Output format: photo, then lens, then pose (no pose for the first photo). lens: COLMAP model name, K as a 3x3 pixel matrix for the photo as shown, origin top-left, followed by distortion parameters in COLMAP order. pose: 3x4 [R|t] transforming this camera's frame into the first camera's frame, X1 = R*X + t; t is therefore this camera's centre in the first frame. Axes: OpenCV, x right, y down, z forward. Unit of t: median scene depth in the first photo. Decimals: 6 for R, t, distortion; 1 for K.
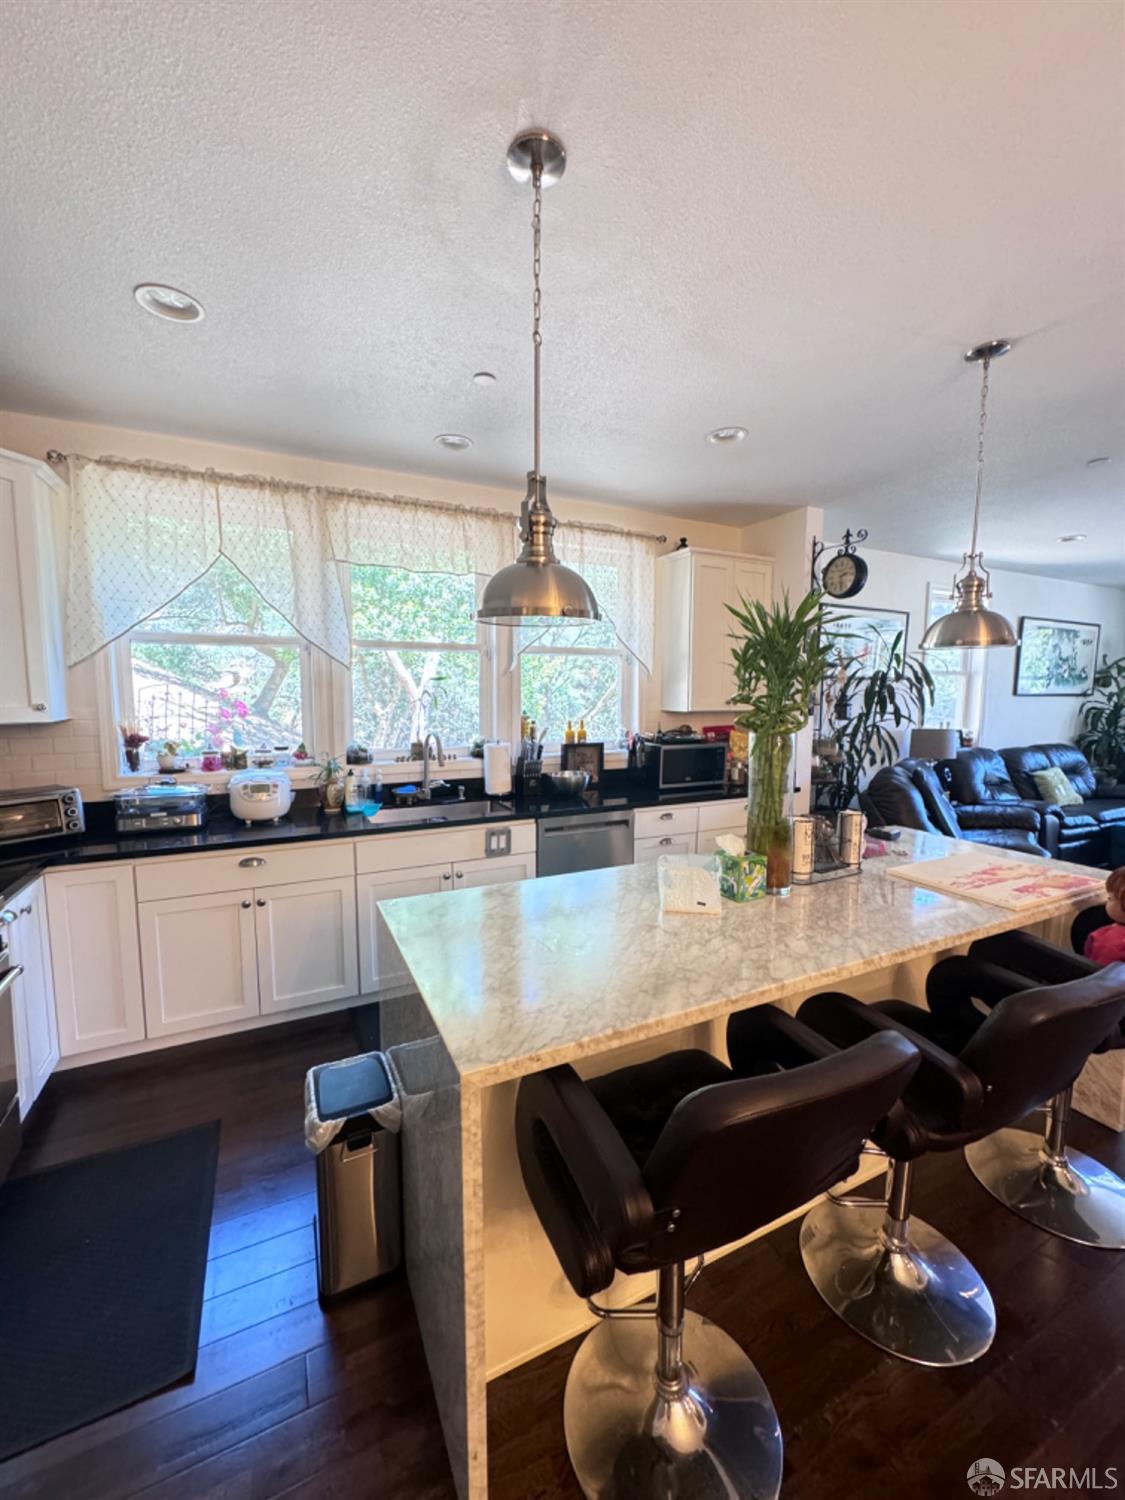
lens RADIAL K [[596.2, 0, 560.3], [0, 596.2, 746.4], [0, 0, 1]] dist [-0.000005, -0.000026]
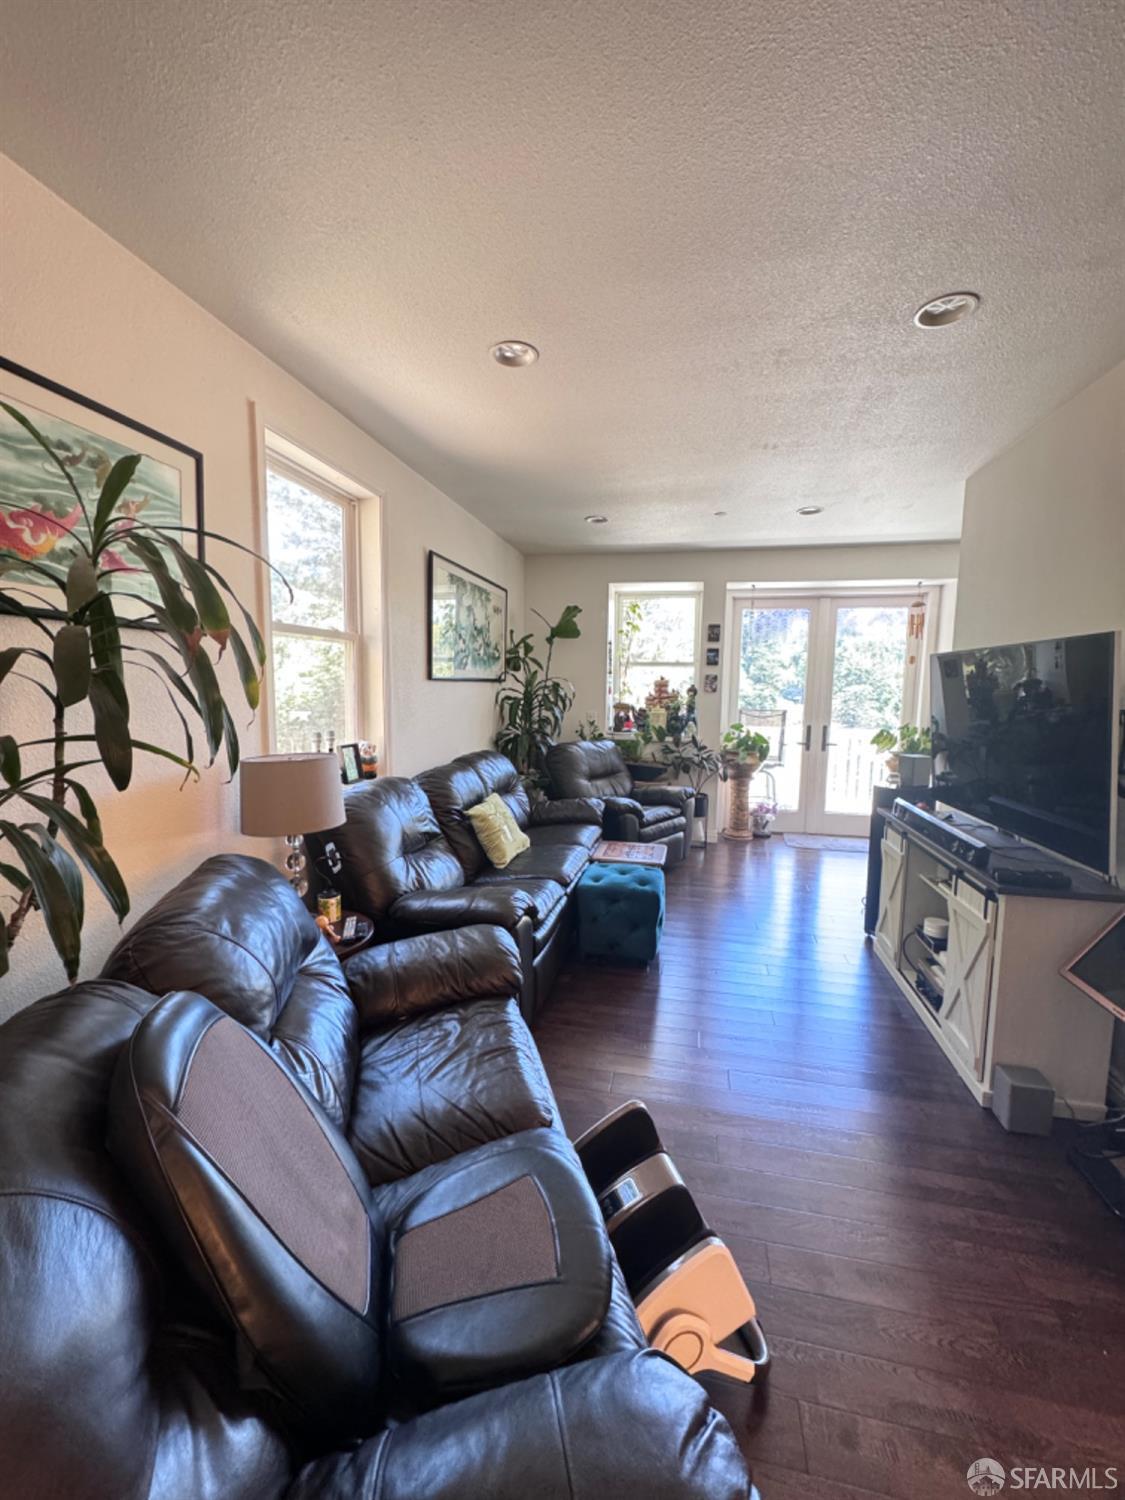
lens RADIAL K [[596.2, 0, 560.3], [0, 596.2, 746.4], [0, 0, 1]] dist [-0.000005, -0.000026]
pose [[0.622364, -0.080859, 0.778540, 0.372192], [0.066951, 0.996504, 0.049976, -0.039701], [-0.779859, 0.021021, 0.625602, 0.526490]]
